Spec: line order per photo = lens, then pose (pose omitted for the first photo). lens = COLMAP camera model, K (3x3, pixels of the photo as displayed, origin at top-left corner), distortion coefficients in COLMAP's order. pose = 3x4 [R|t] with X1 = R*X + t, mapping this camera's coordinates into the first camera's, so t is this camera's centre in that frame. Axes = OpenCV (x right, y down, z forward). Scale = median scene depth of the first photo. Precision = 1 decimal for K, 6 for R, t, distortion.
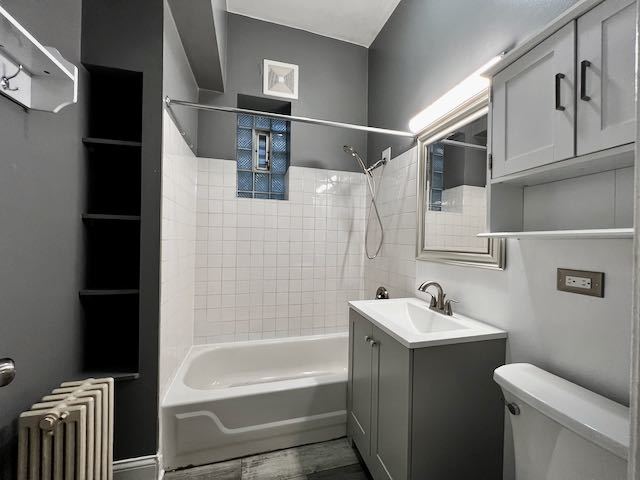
lens RADIAL K [[255.5, 0, 319.4], [0, 255.5, 240.5], [0, 0, 1]] dist [-0.003303, 0.000162]
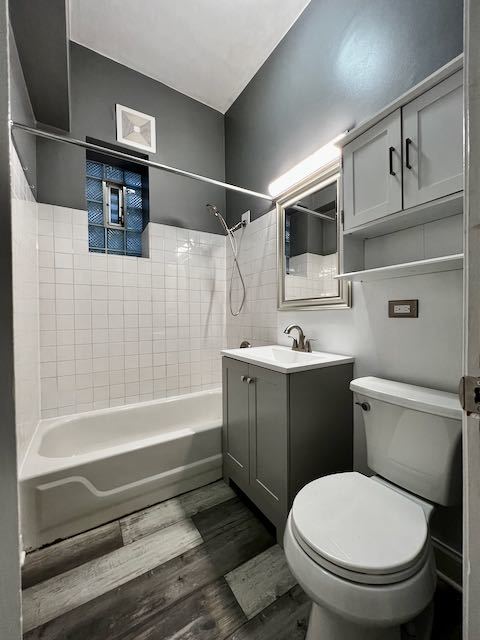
lens RADIAL K [[255.5, 0, 239.7], [0, 255.5, 320.1], [0, 0, 1]] dist [-0.003303, 0.000162]
pose [[0.958714, -0.032345, 0.282528, -0.112796], [0.027598, 0.999403, 0.020767, 0.100133], [-0.283031, -0.012113, 0.959034, -0.030688]]
